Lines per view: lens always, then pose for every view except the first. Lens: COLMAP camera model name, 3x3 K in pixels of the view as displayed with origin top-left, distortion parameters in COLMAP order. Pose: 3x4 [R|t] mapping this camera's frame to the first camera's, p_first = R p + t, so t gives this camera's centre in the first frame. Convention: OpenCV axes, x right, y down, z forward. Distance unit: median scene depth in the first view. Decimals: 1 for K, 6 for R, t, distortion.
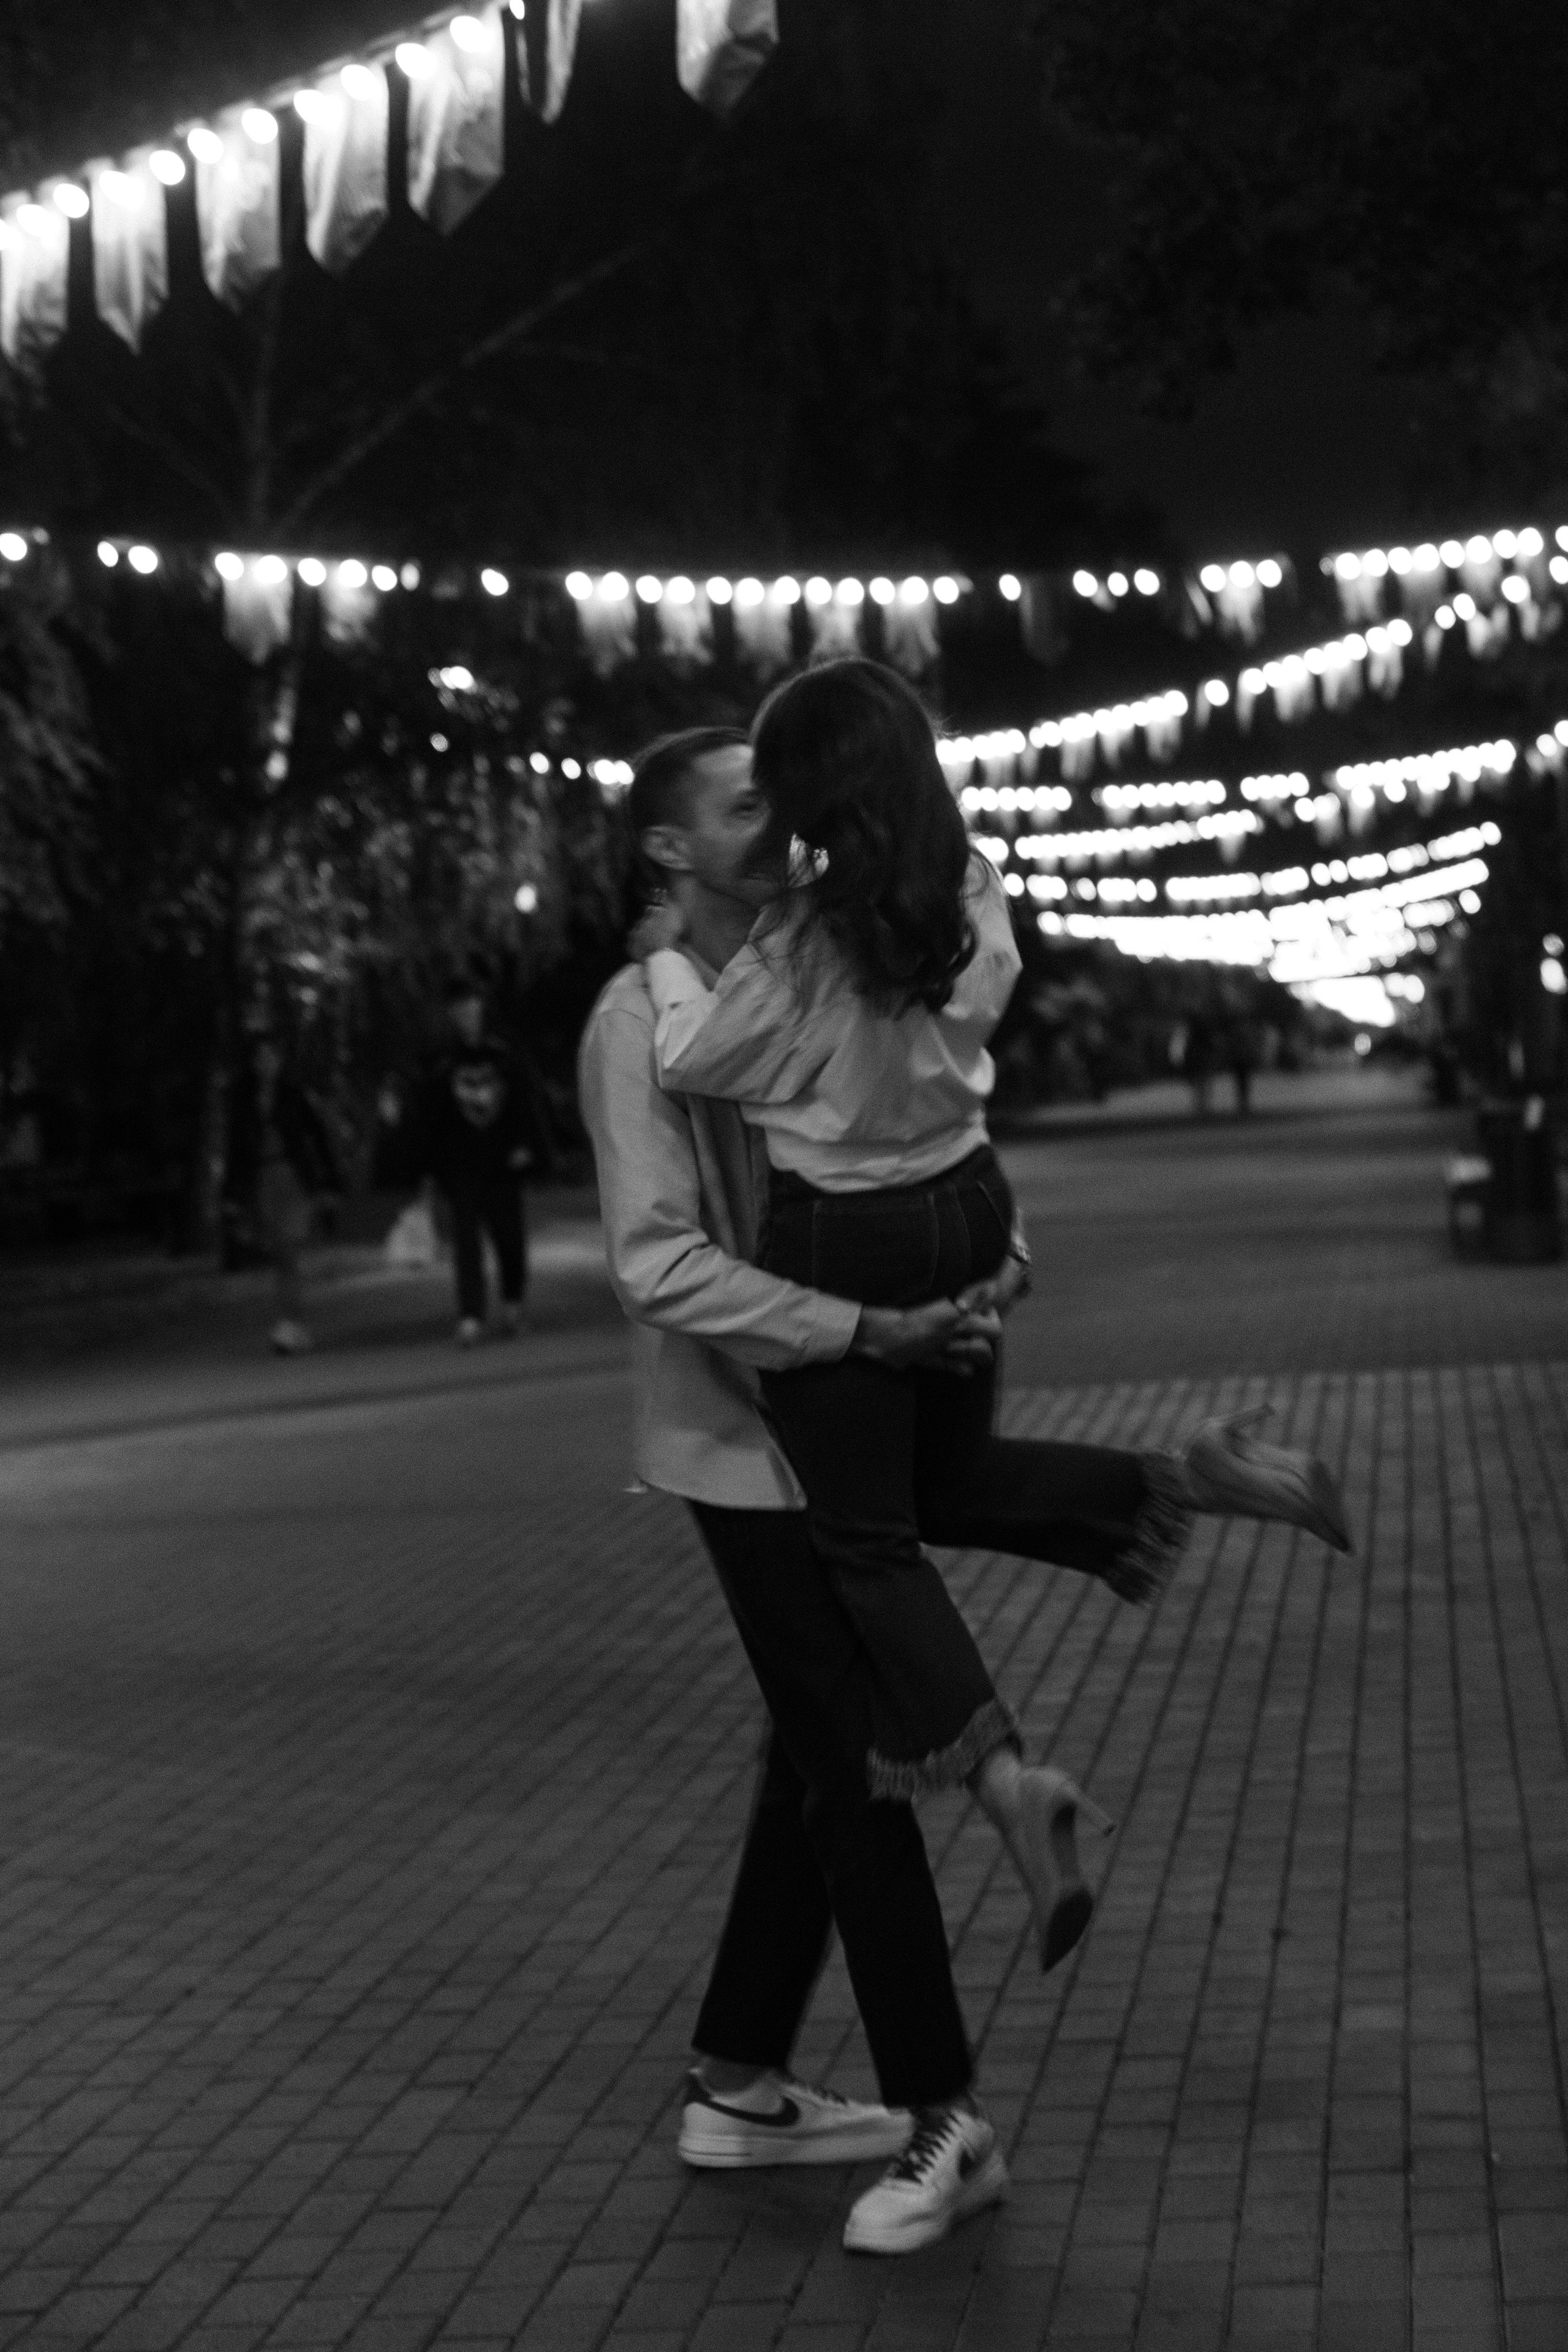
lens RADIAL K [[4881.1, 0, 776.8], [0, 4881.1, 1163.2], [0, 0, 1]] dist [0.153256, 0.000000]
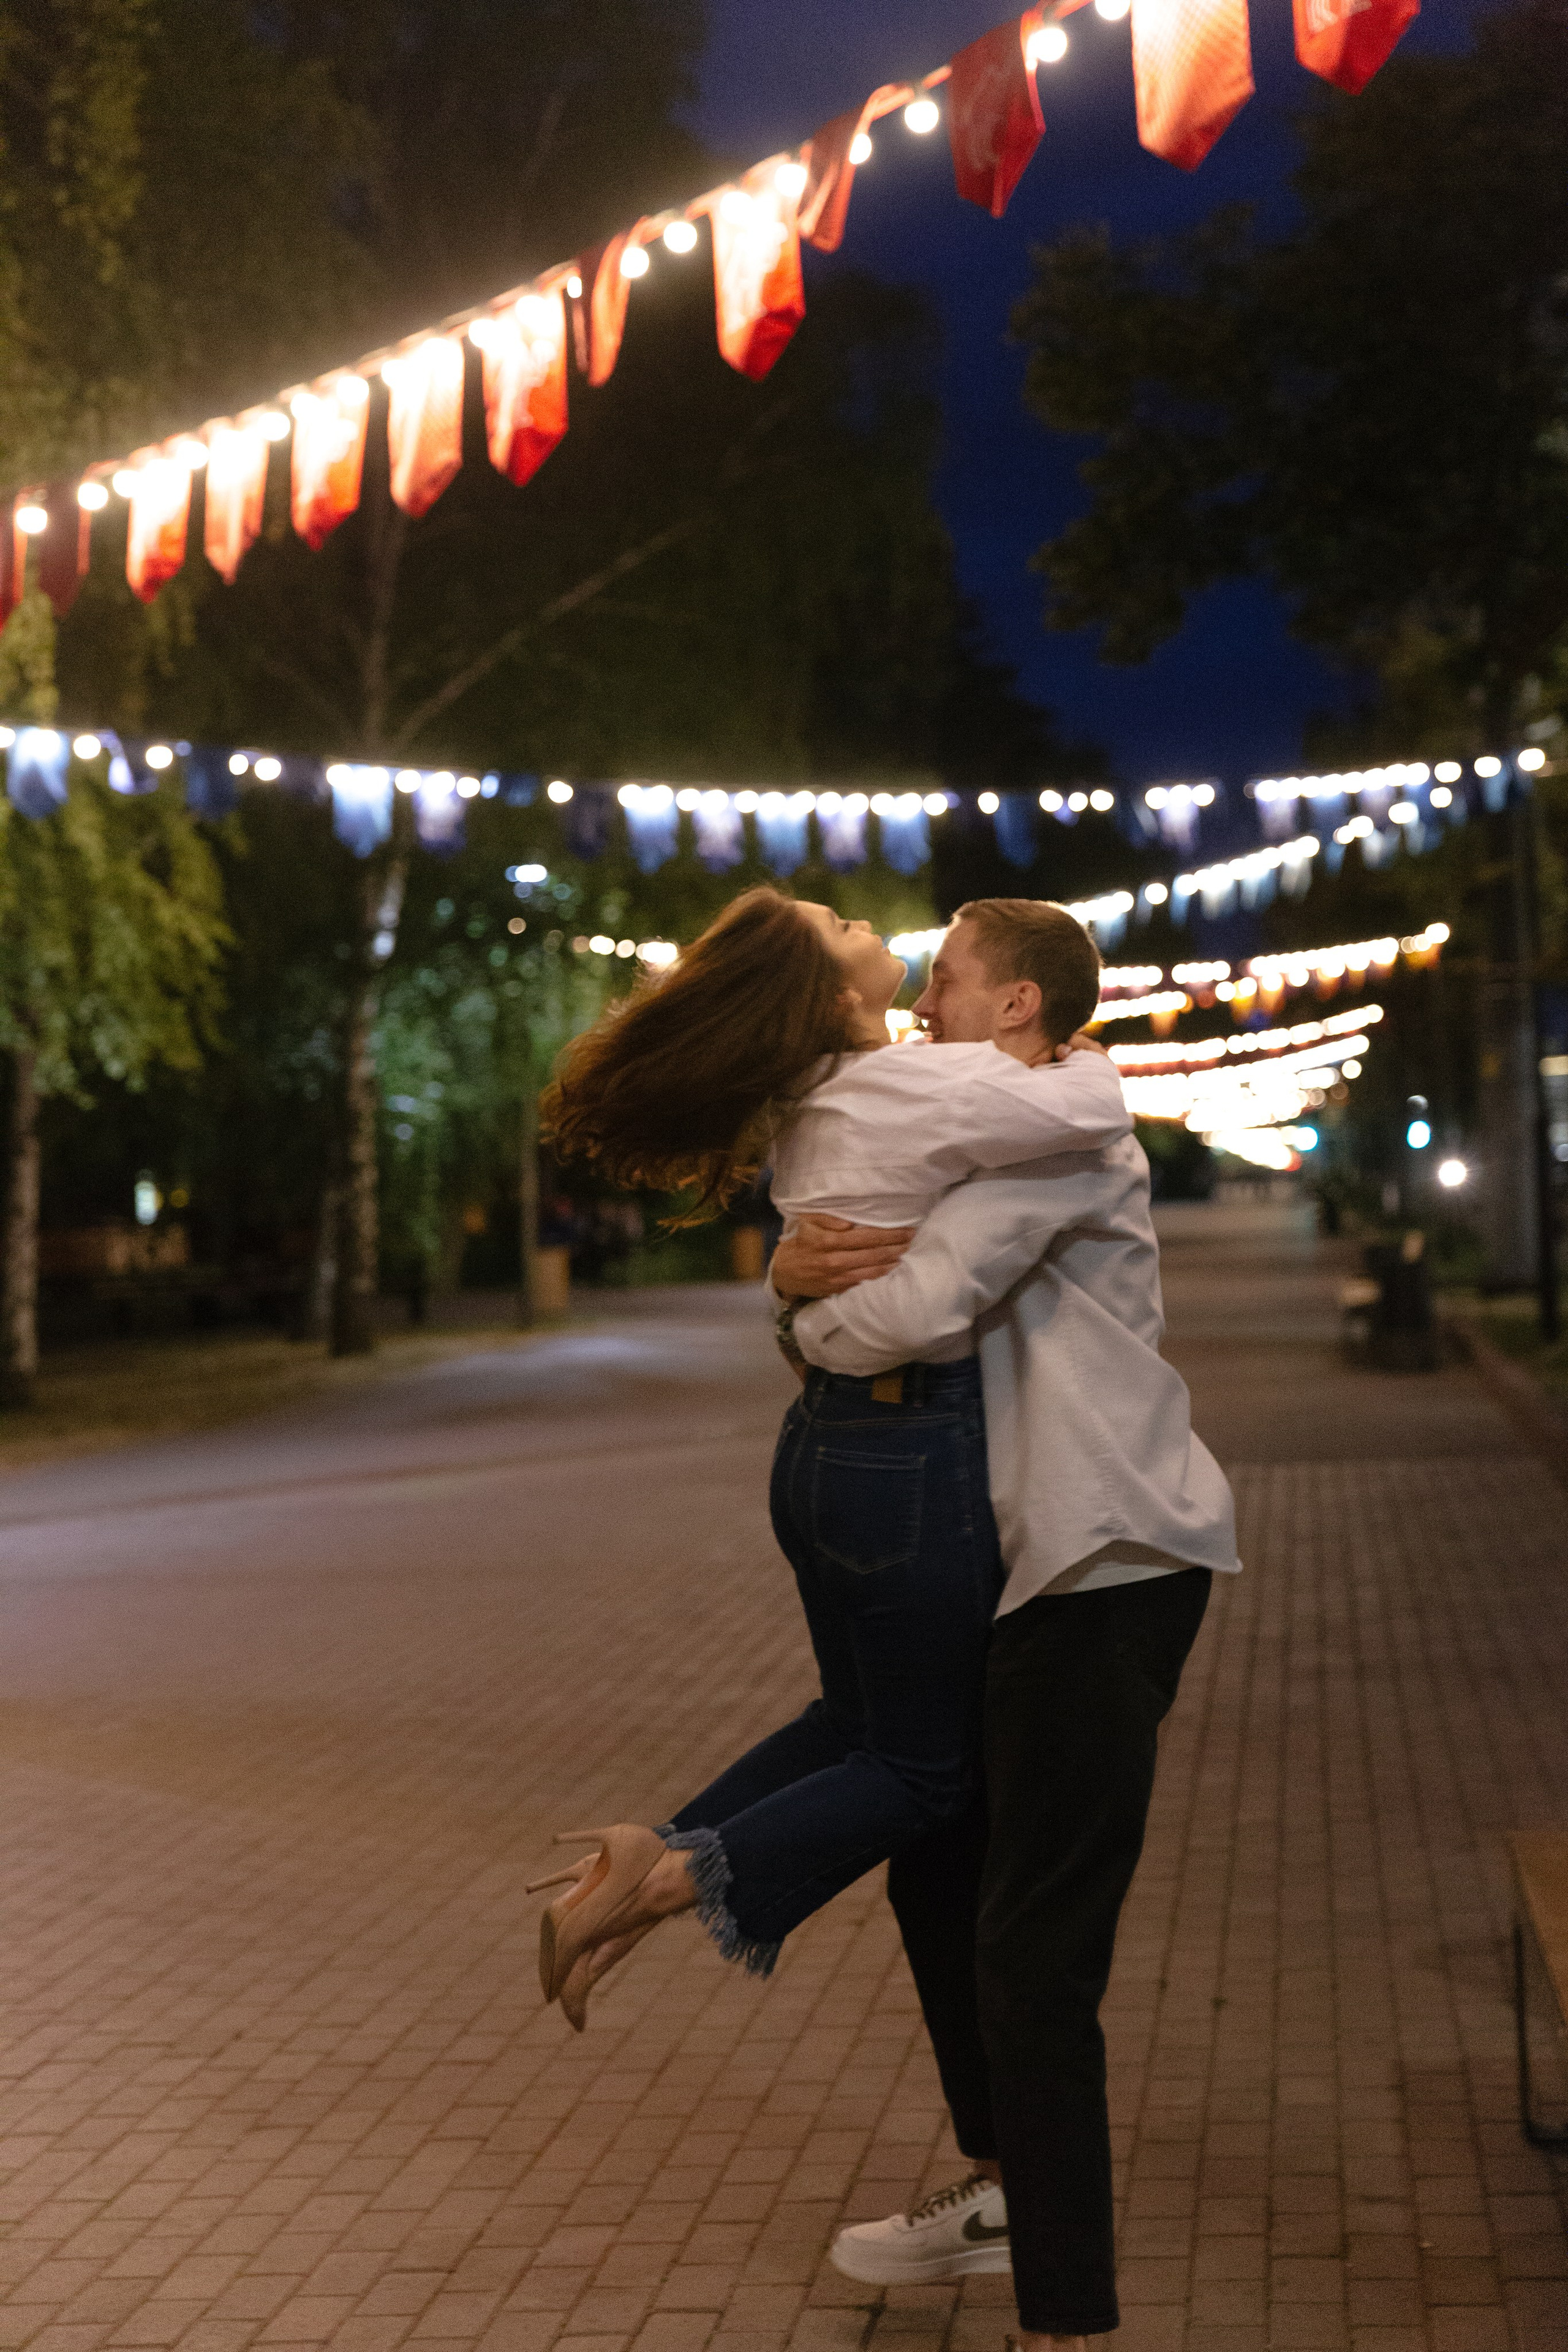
lens RADIAL K [[3108.6, 0, 725.4], [0, 3108.6, 1235.6], [0, 0, 1]] dist [-0.033764, 0.000000]
pose [[0.999502, 0.017257, -0.026430, 0.005387], [-0.017097, 0.999834, 0.006272, -0.016075], [0.026534, -0.005817, 0.999631, 0.251648]]
